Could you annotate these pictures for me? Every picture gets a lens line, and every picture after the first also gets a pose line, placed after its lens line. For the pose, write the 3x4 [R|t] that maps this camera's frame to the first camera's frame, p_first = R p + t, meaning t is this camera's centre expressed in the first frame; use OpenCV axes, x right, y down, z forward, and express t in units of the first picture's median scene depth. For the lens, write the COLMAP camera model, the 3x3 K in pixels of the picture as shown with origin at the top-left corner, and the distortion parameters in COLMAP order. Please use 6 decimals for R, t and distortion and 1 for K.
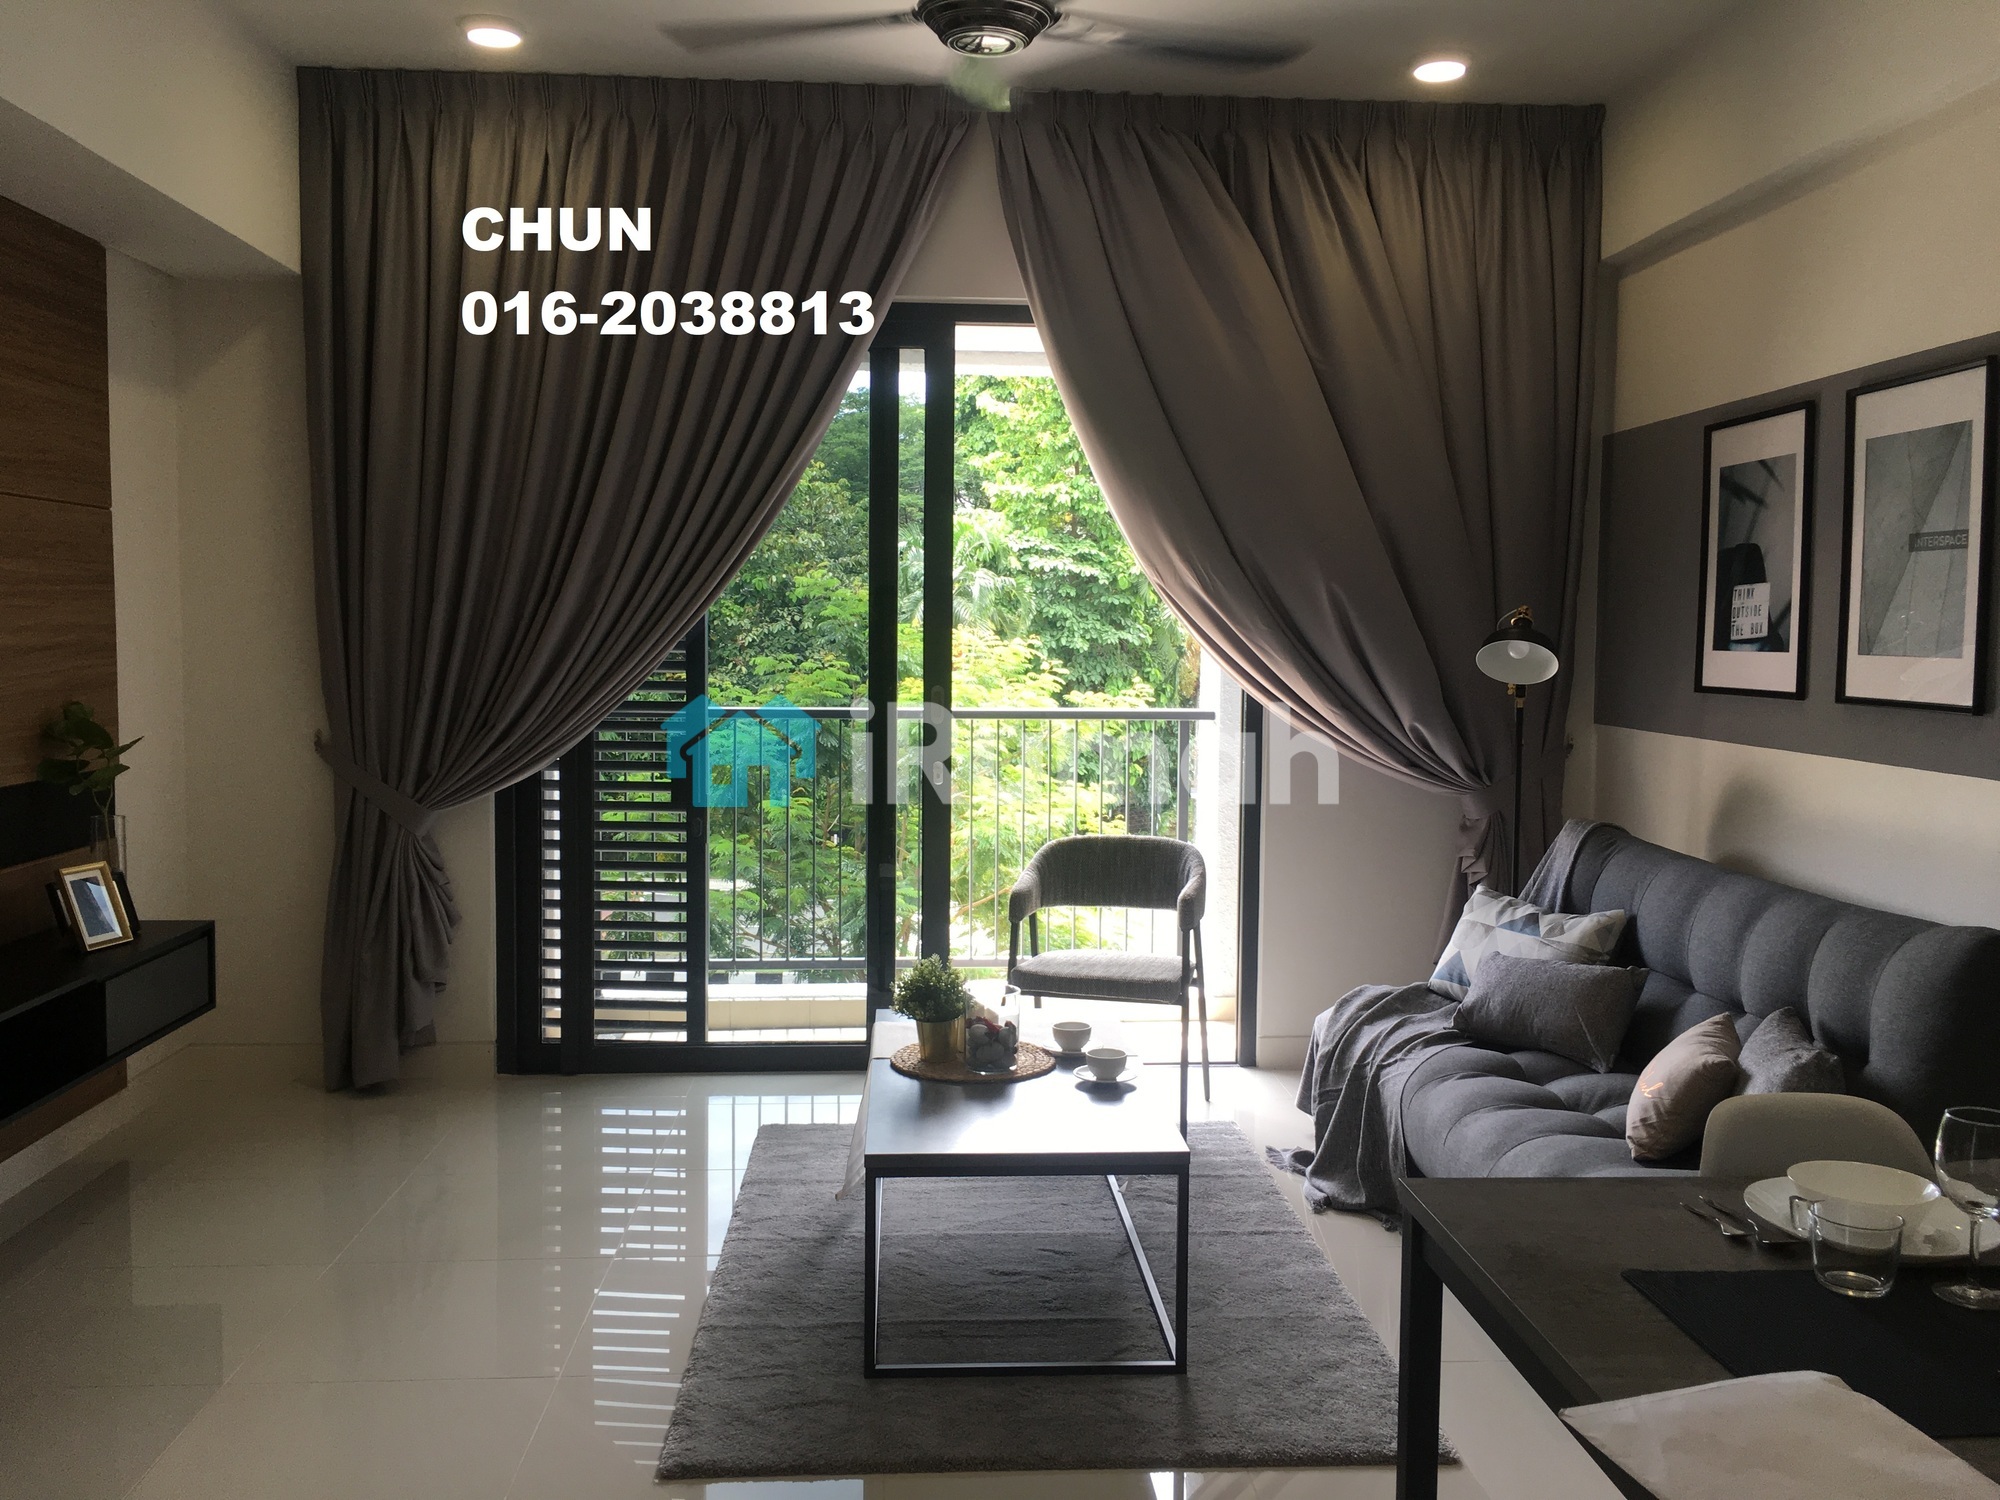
lens RADIAL K [[1702.1, 0, 1009.2], [0, 1702.1, 733.3], [0, 0, 1]] dist [0.040098, -0.025727]
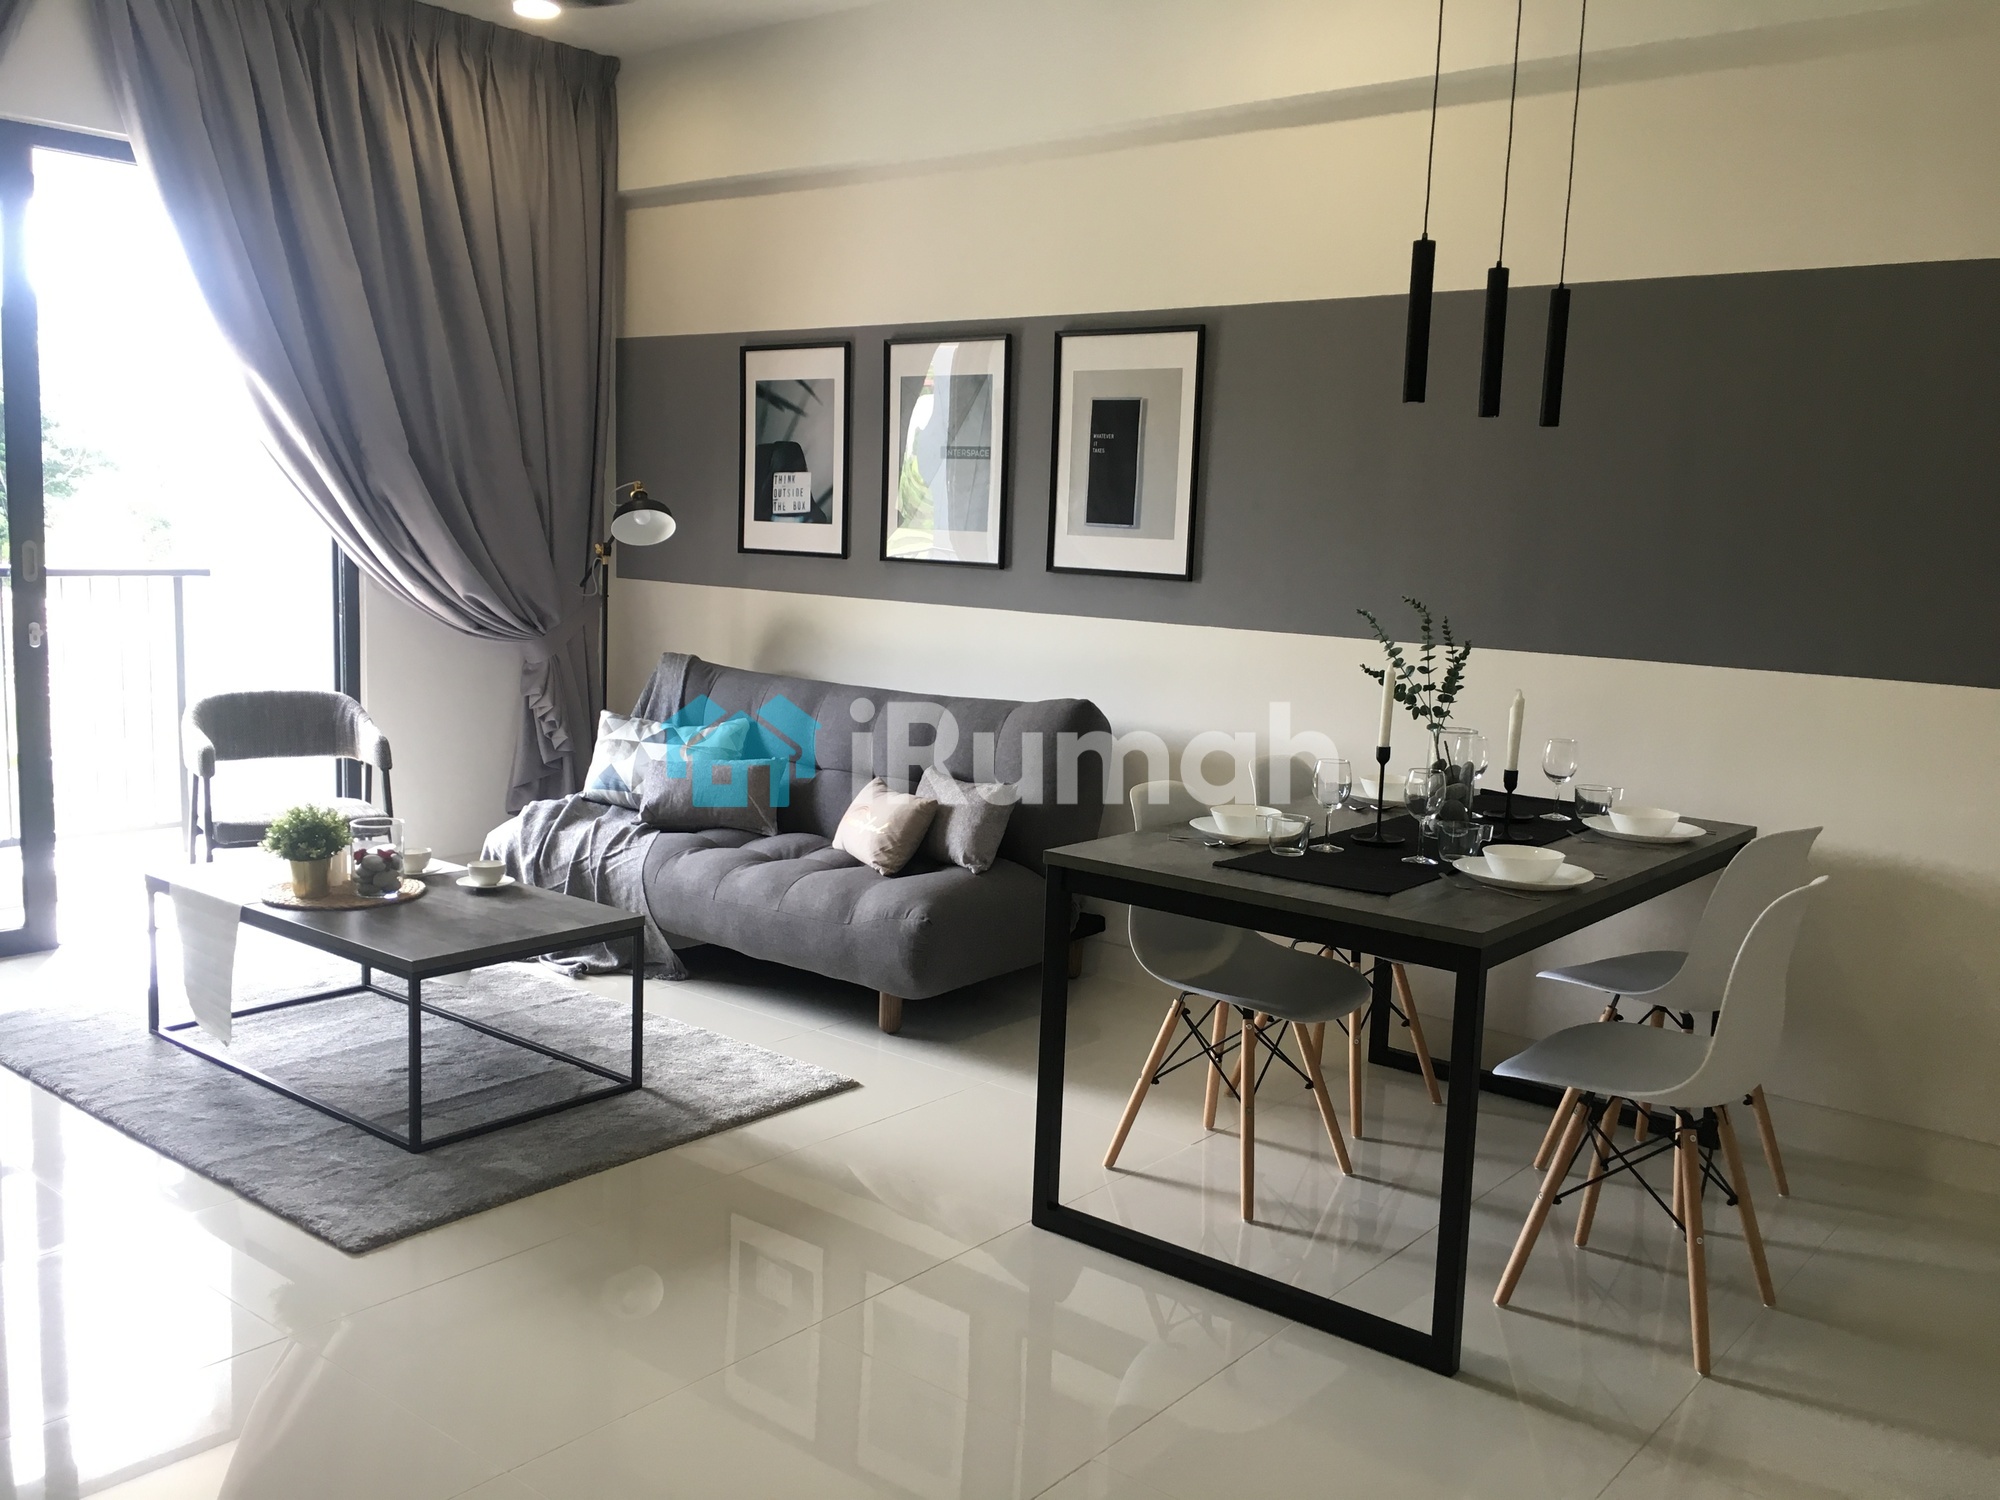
lens RADIAL K [[1702.1, 0, 997.9], [0, 1702.1, 746.0], [0, 0, 1]] dist [0.040098, -0.025727]
pose [[0.675748, -0.082984, 0.732447, -0.469979], [0.015196, 0.995000, 0.098710, -0.002828], [-0.736976, -0.055573, 0.673630, -0.035193]]
